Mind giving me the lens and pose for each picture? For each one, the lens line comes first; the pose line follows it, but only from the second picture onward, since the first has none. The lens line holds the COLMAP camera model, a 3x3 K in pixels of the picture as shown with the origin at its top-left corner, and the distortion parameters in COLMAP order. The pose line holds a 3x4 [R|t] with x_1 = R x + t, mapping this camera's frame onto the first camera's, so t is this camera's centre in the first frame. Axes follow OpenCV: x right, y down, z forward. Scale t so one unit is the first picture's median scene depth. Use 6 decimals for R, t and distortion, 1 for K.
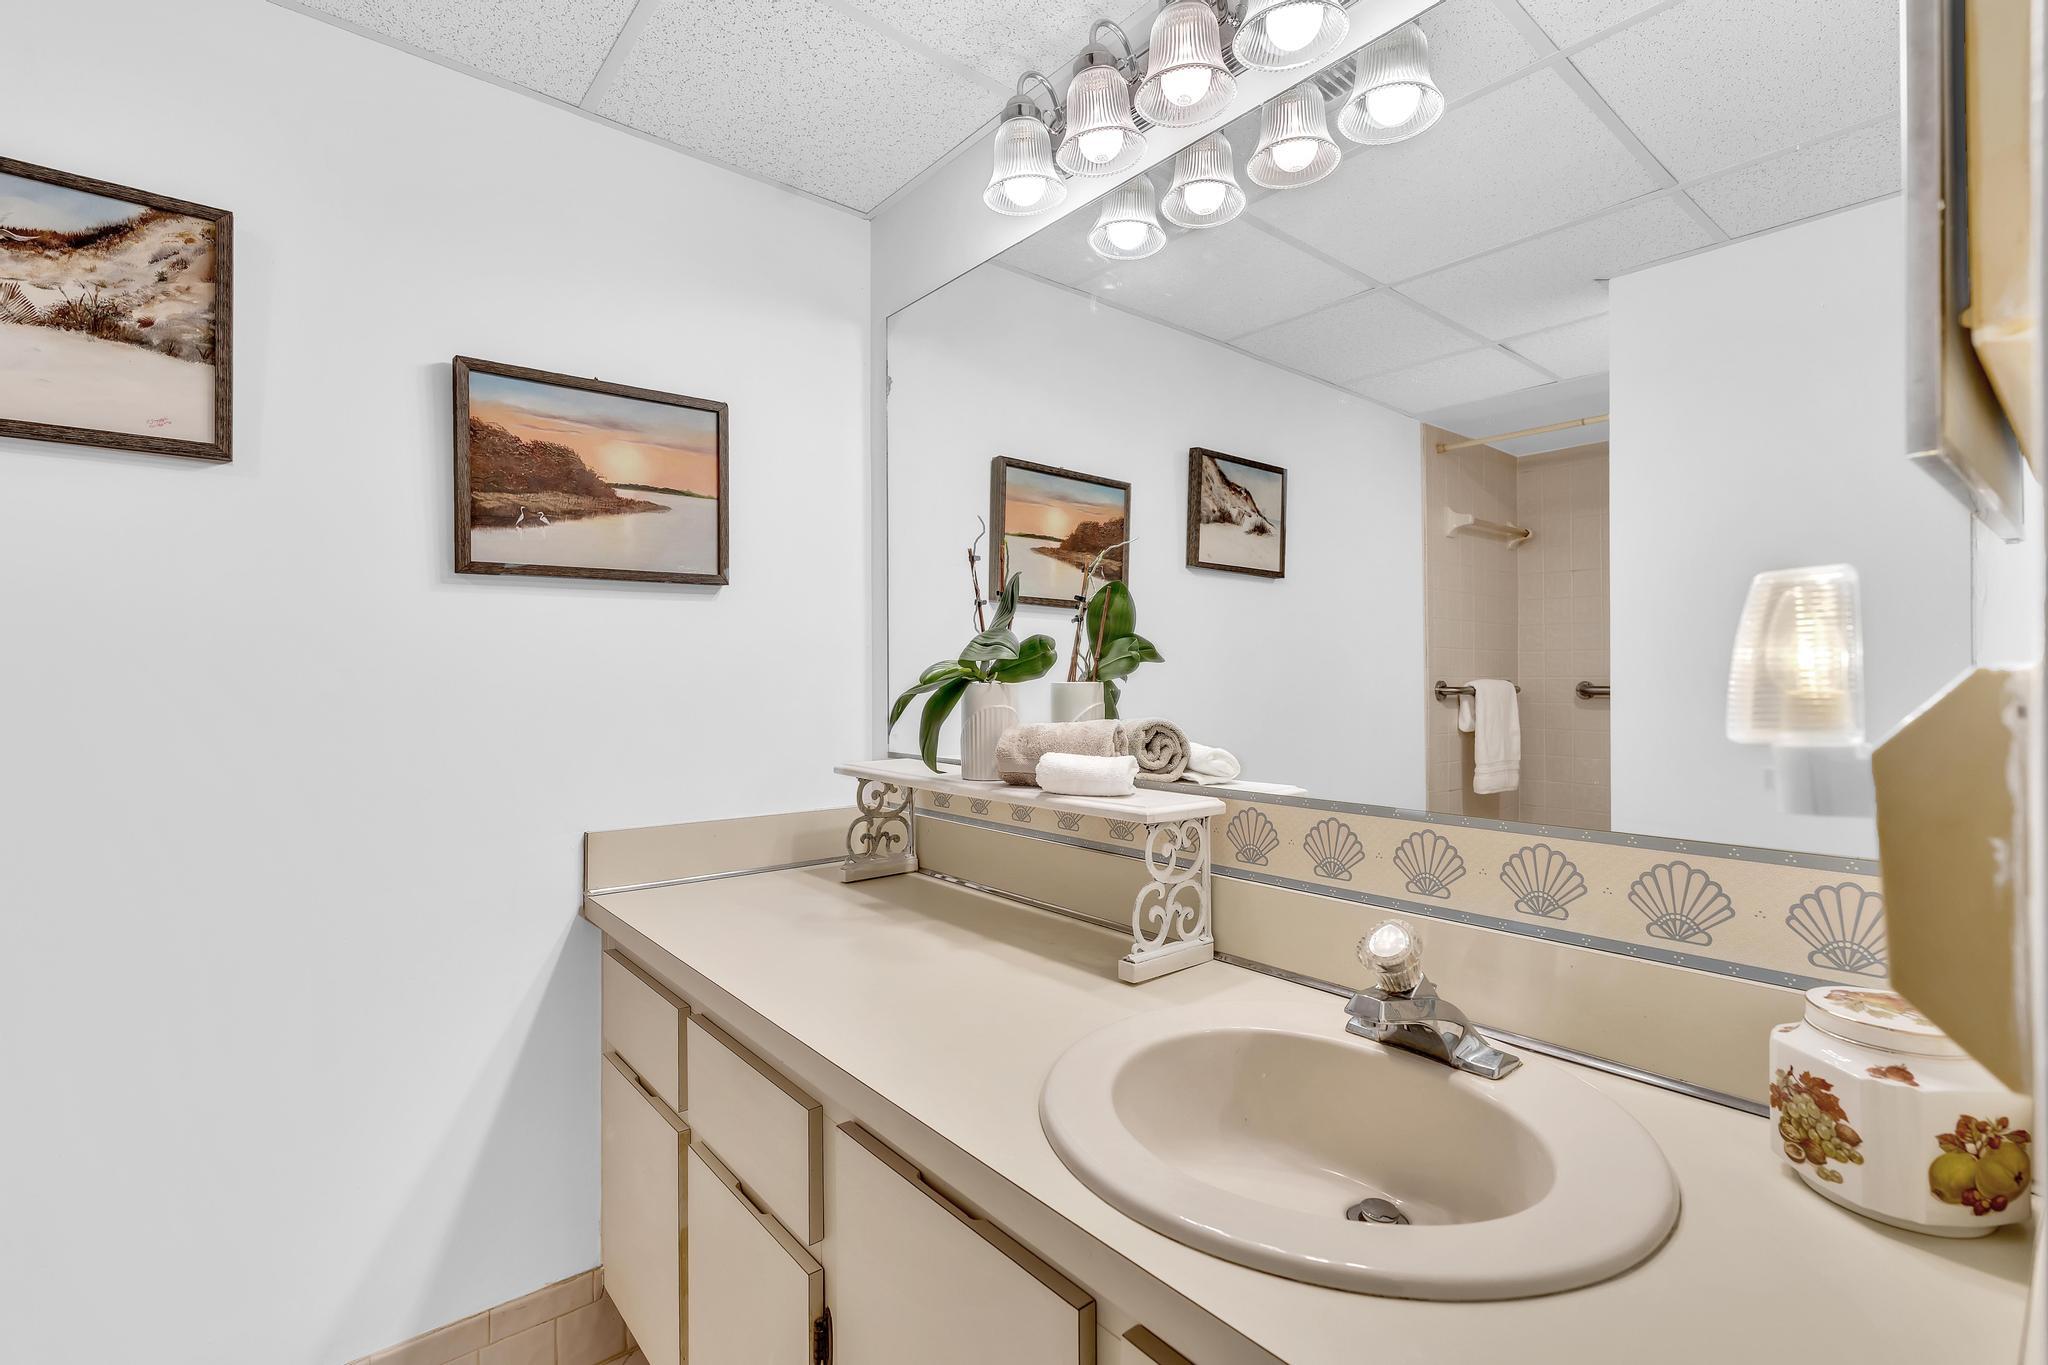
lens RADIAL K [[920.2, 0, 1017.6], [0, 920.2, 672.3], [0, 0, 1]] dist [-0.003959, 0.000372]
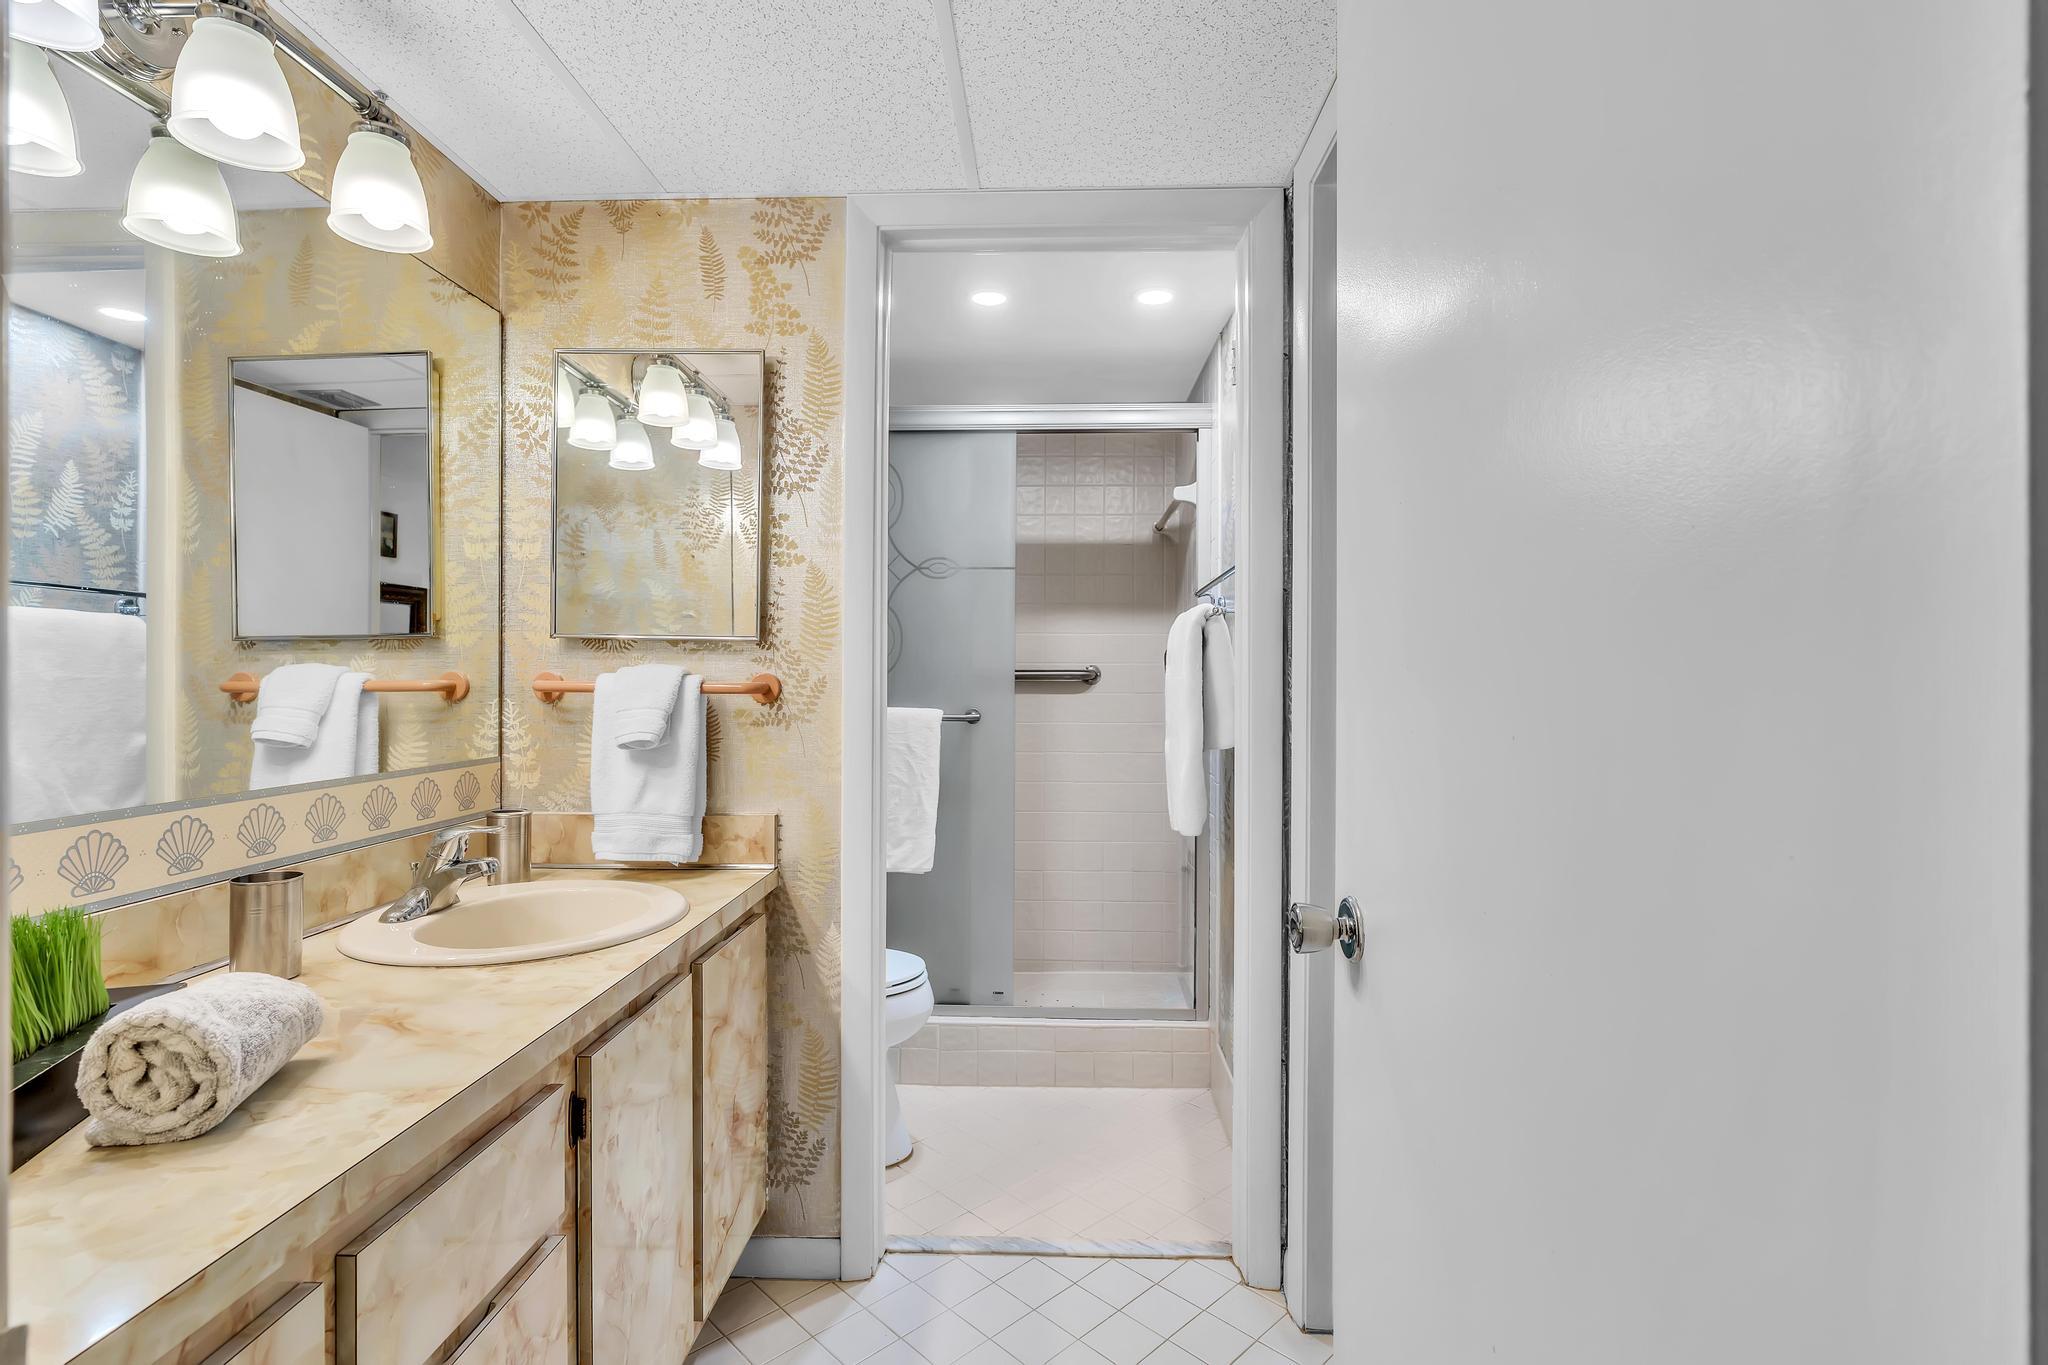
lens RADIAL K [[920.2, 0, 1024.1], [0, 920.2, 680.7], [0, 0, 1]] dist [-0.003959, 0.000372]
pose [[-0.750421, -0.007090, 0.660923, -0.828432], [-0.009798, 0.999952, -0.000398, -0.007810], [-0.660888, -0.006775, -0.750454, 0.862740]]
